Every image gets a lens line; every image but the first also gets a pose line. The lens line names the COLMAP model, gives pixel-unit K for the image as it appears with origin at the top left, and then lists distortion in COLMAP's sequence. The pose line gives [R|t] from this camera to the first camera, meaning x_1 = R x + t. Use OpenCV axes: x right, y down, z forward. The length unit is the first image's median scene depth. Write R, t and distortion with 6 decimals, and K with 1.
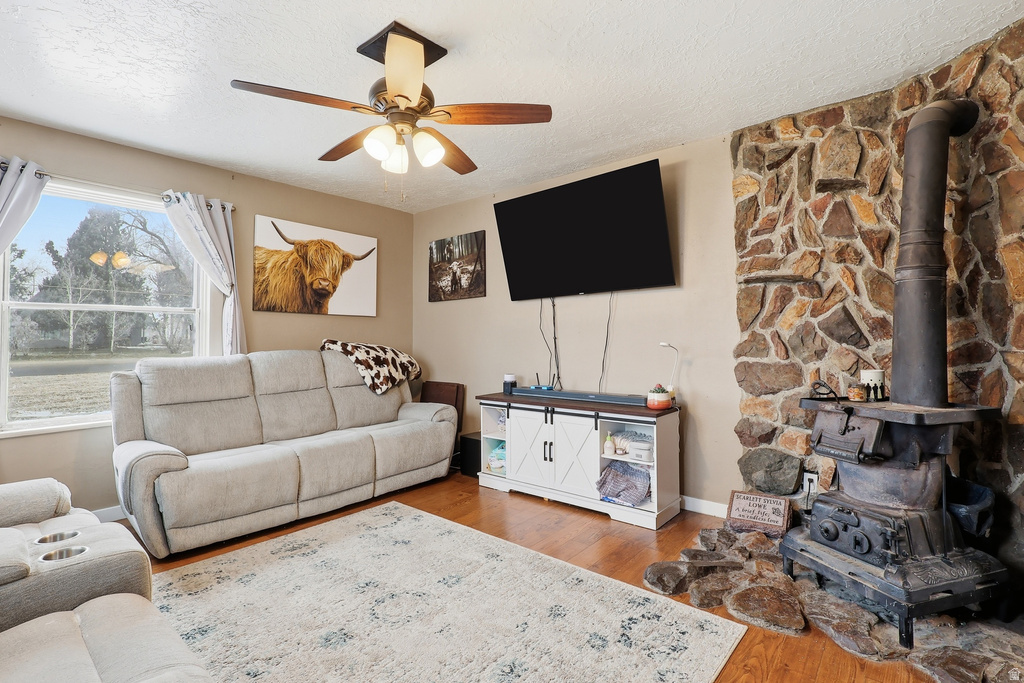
lens RADIAL K [[482.0, 0, 511.1], [0, 482.0, 328.1], [0, 0, 1]] dist [-0.002510, -0.000293]
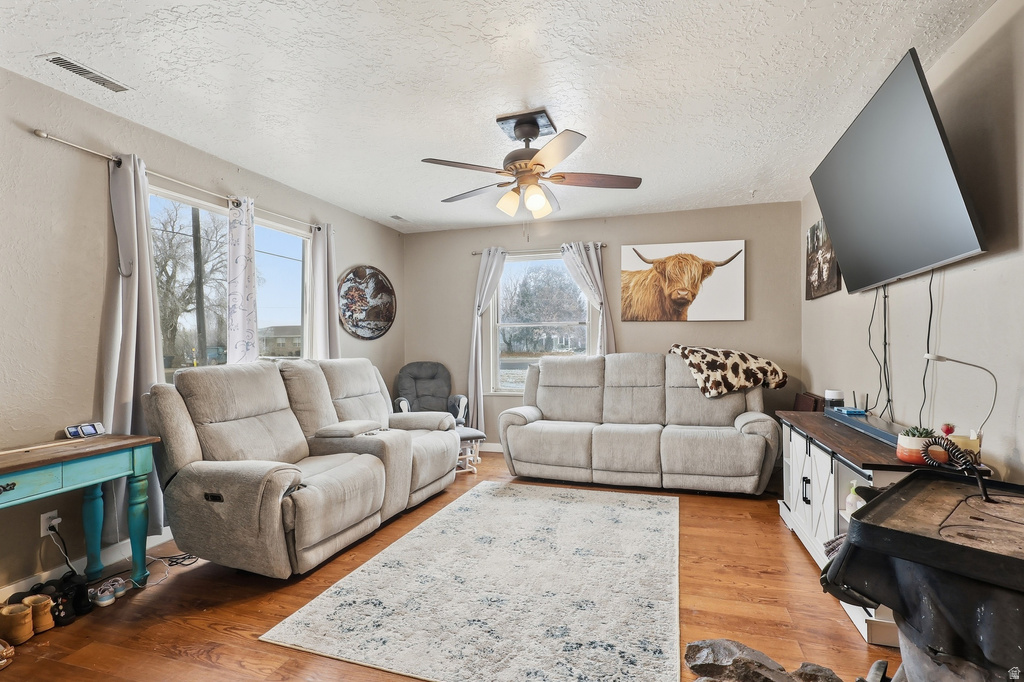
lens RADIAL K [[470.9, 0, 512.0], [0, 470.9, 341.0], [0, 0, 1]] dist [-0.002545, -0.000097]
pose [[0.404018, -0.001326, -0.914750, 0.471709], [0.023106, 0.999695, 0.008756, -0.001496], [0.914459, -0.024674, 0.403926, 0.217683]]
